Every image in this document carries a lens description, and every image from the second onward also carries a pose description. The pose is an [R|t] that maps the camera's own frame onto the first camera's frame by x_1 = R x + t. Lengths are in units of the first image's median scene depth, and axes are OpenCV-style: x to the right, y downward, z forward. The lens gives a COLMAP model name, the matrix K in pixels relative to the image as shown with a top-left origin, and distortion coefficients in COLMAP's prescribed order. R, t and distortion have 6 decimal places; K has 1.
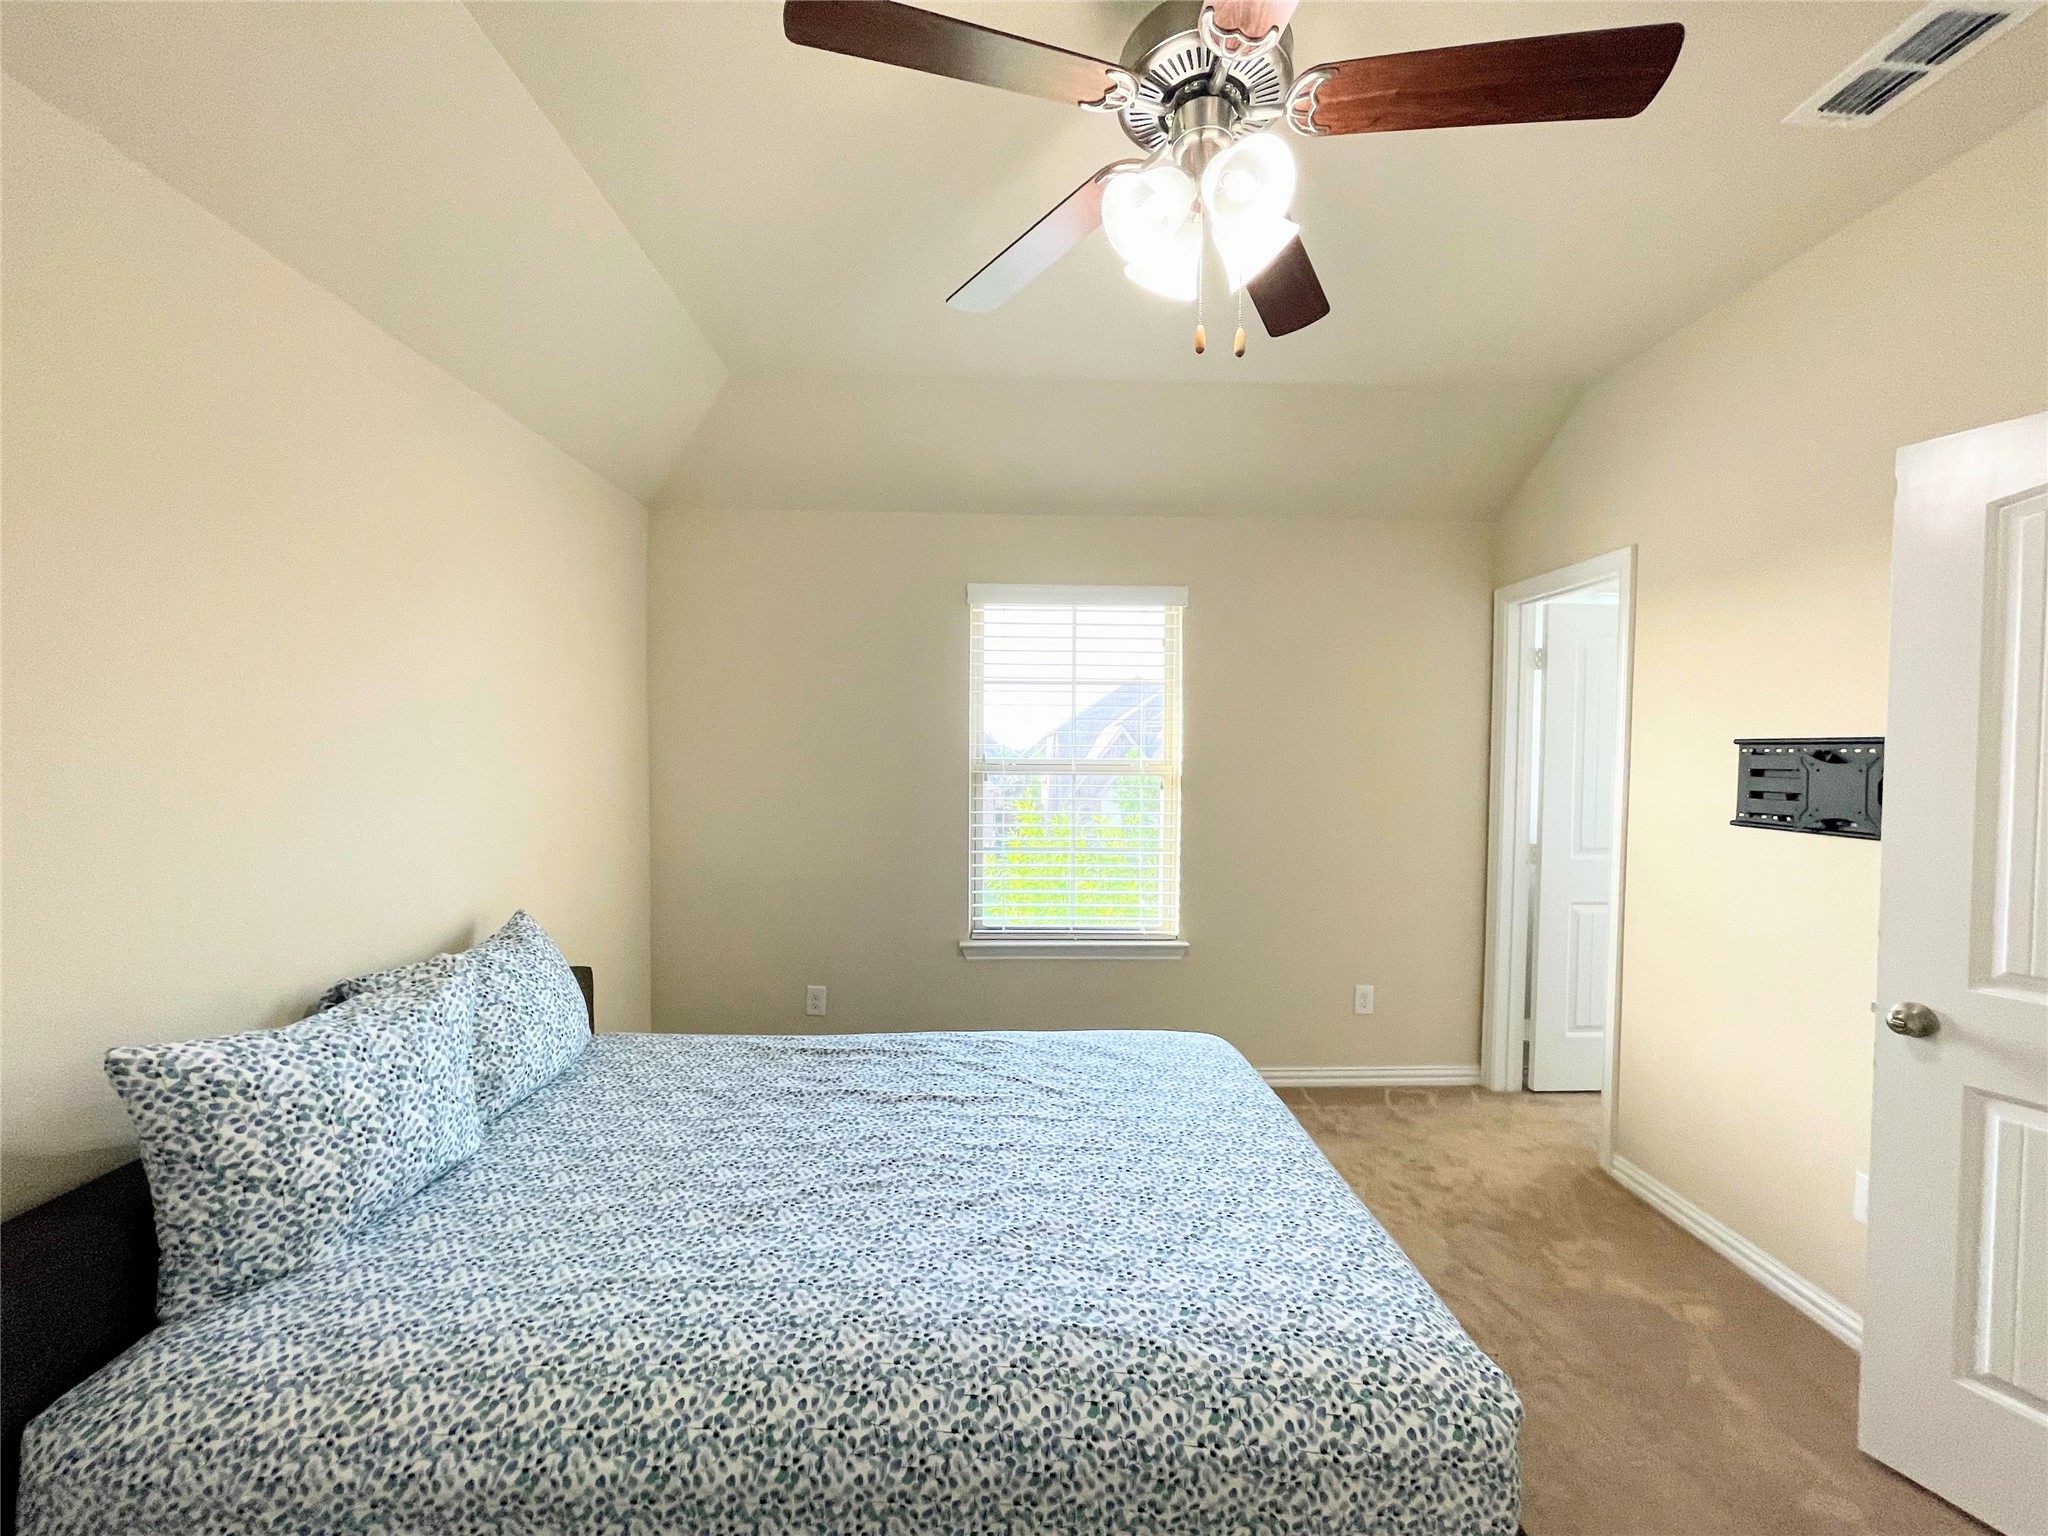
lens RADIAL K [[829.2, 0, 1026.0], [0, 829.2, 775.2], [0, 0, 1]] dist [-0.001634, 0.001325]
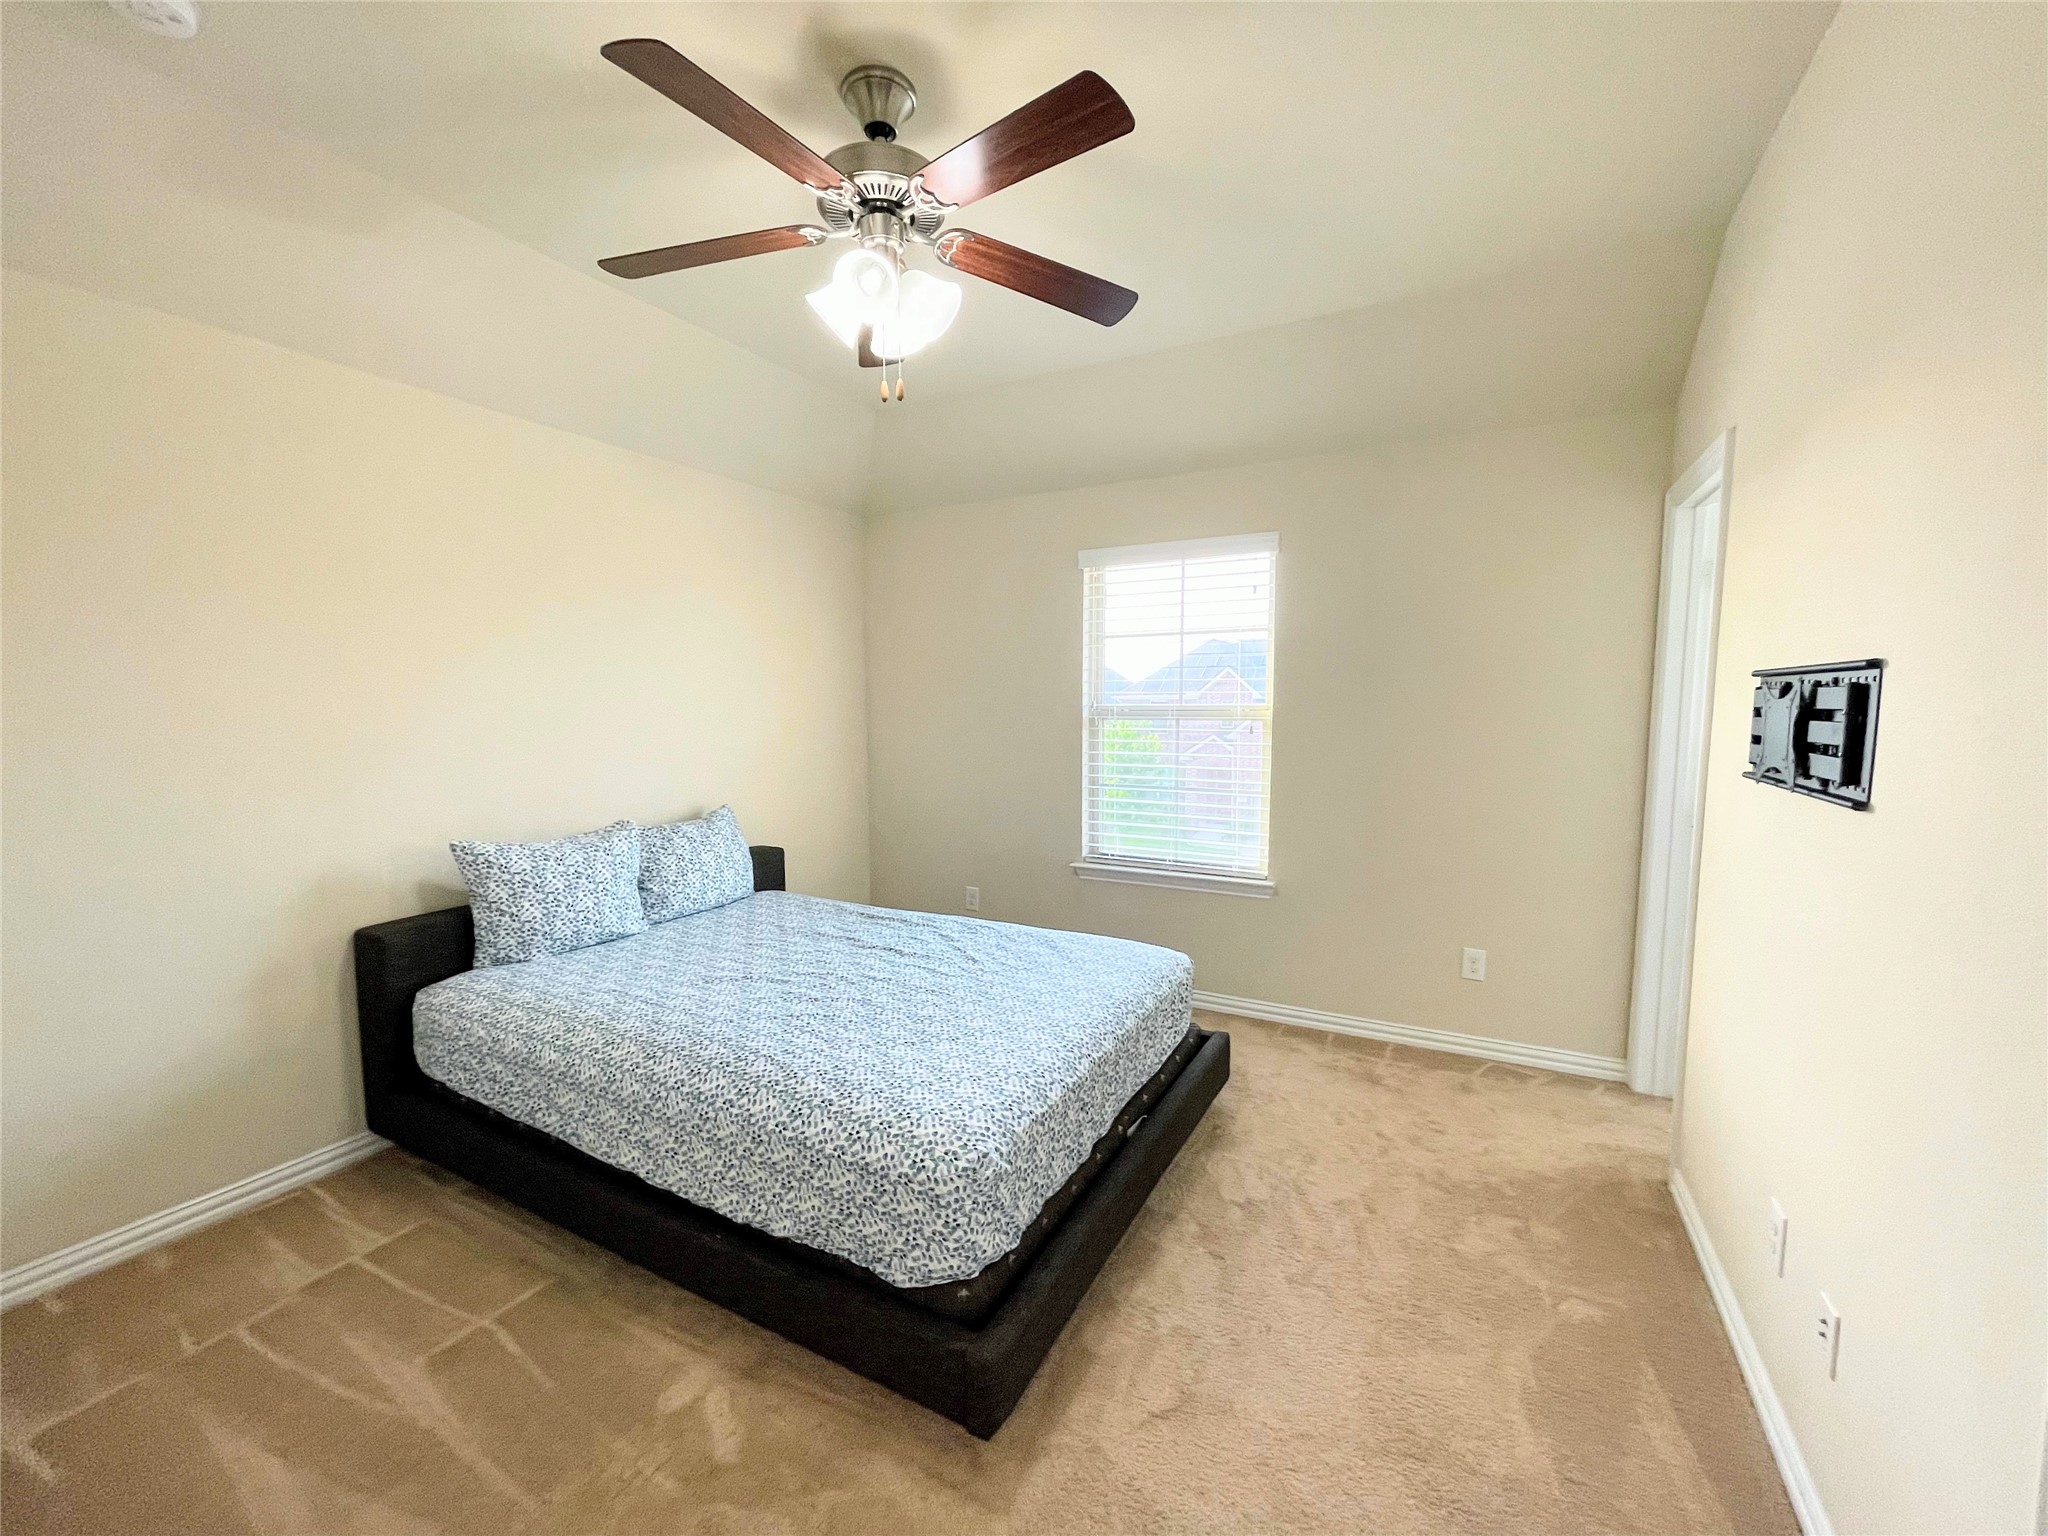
lens RADIAL K [[829.2, 0, 1025.7], [0, 829.2, 774.3], [0, 0, 1]] dist [-0.001634, 0.001325]
pose [[0.863611, 0.034335, -0.502988, 0.656710], [-0.005360, 0.998247, 0.058940, 0.012991], [0.504130, -0.048205, 0.862281, -0.053470]]
